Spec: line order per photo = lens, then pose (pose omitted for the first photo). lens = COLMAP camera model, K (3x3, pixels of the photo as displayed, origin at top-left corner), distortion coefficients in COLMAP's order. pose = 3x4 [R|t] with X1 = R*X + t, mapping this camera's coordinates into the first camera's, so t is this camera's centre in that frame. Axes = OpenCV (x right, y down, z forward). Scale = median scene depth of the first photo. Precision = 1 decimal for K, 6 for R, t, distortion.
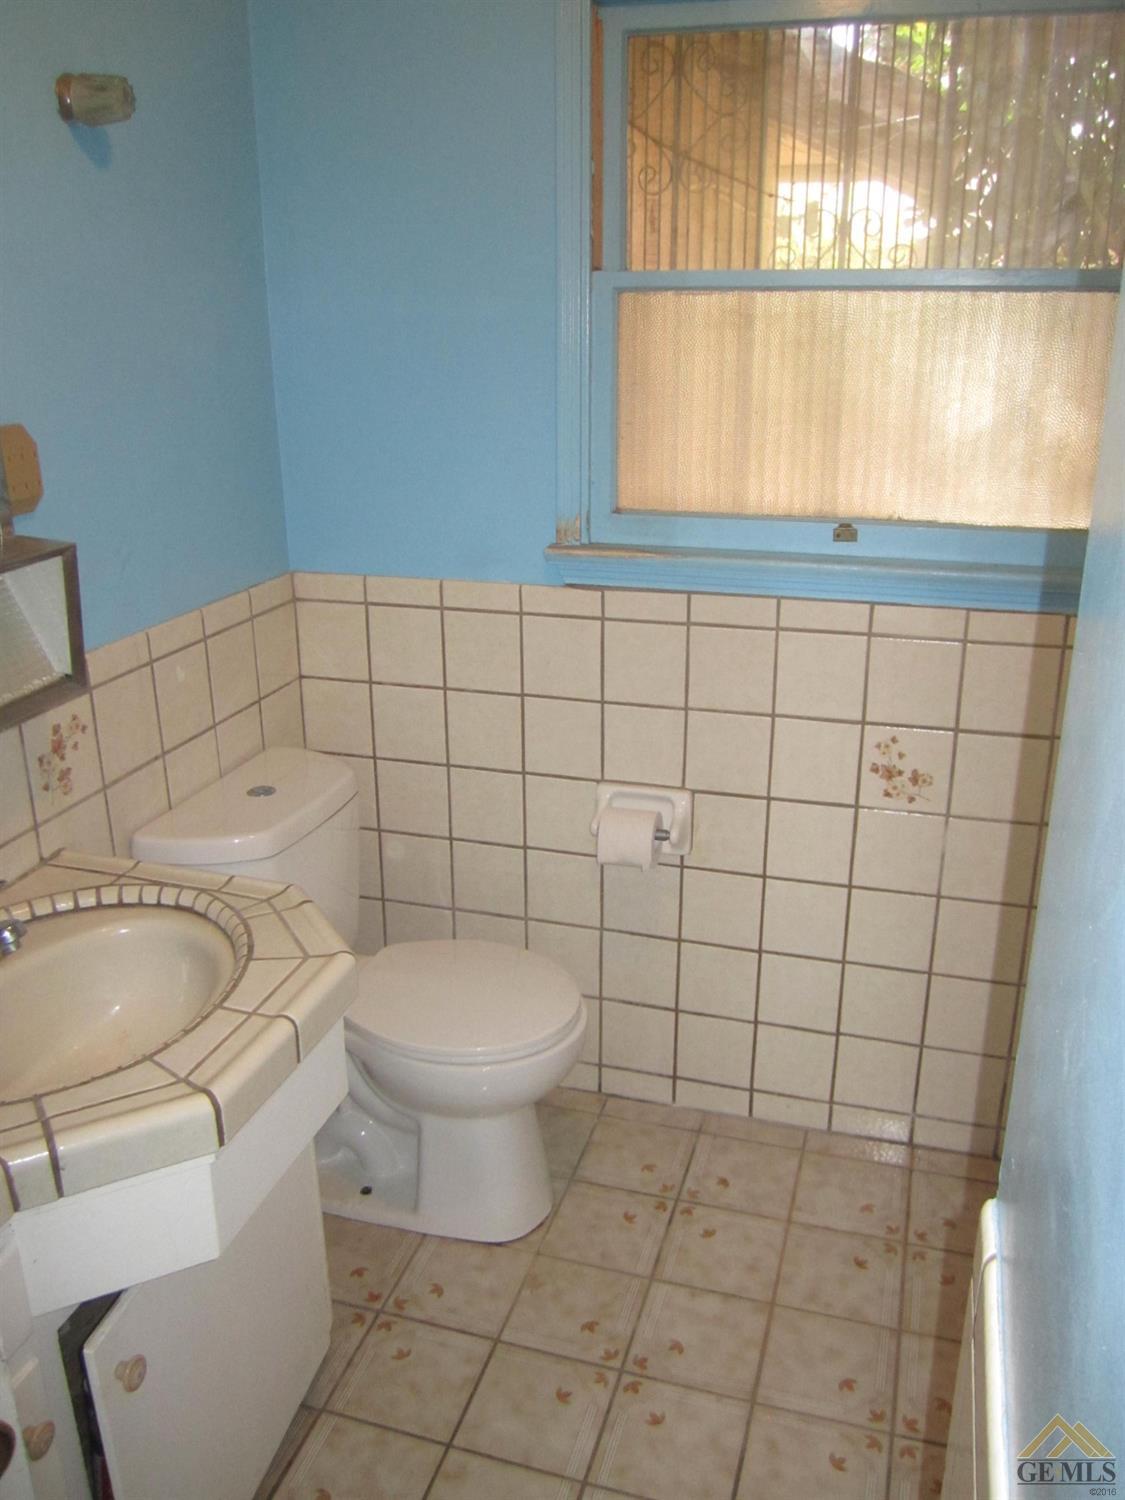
lens RADIAL K [[1230.2, 0, 563.1], [0, 1230.2, 749.2], [0, 0, 1]] dist [-0.073421, 0.028905]
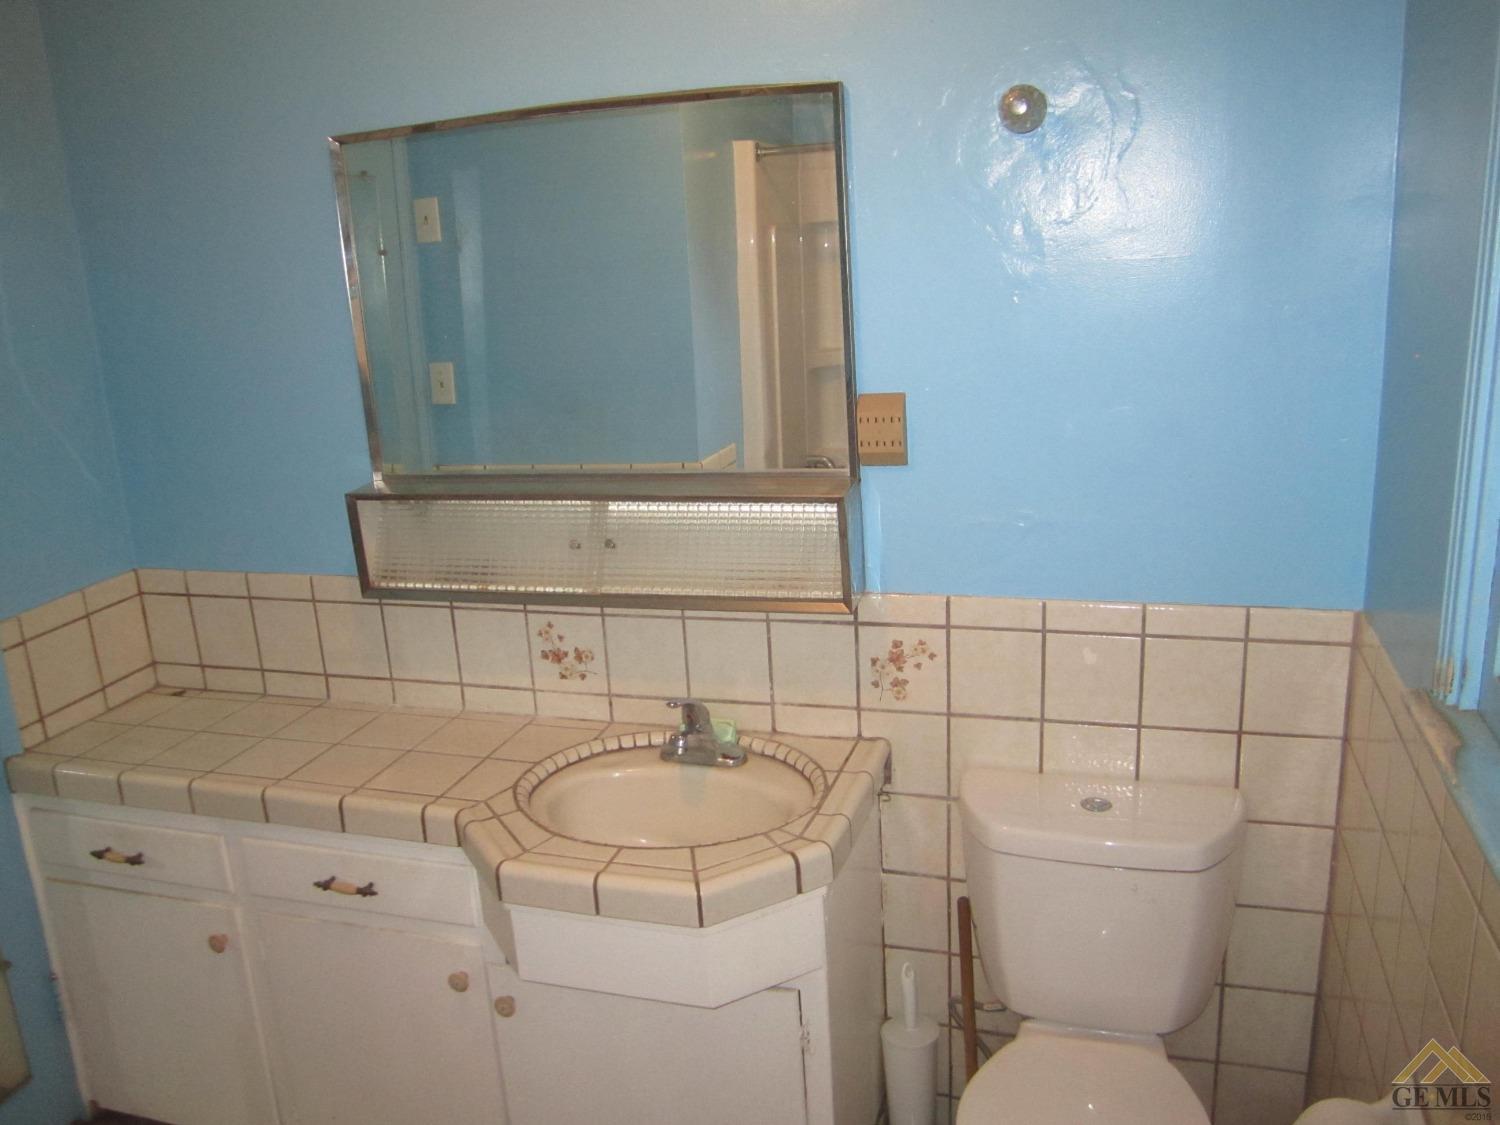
lens RADIAL K [[1230.2, 0, 751.3], [0, 1230.2, 564.5], [0, 0, 1]] dist [-0.073421, 0.028905]
pose [[0.009540, 0.280460, -0.959818, 0.689665], [-0.288208, 0.919900, 0.265931, -0.356315], [0.957520, 0.274091, 0.089607, 0.722420]]
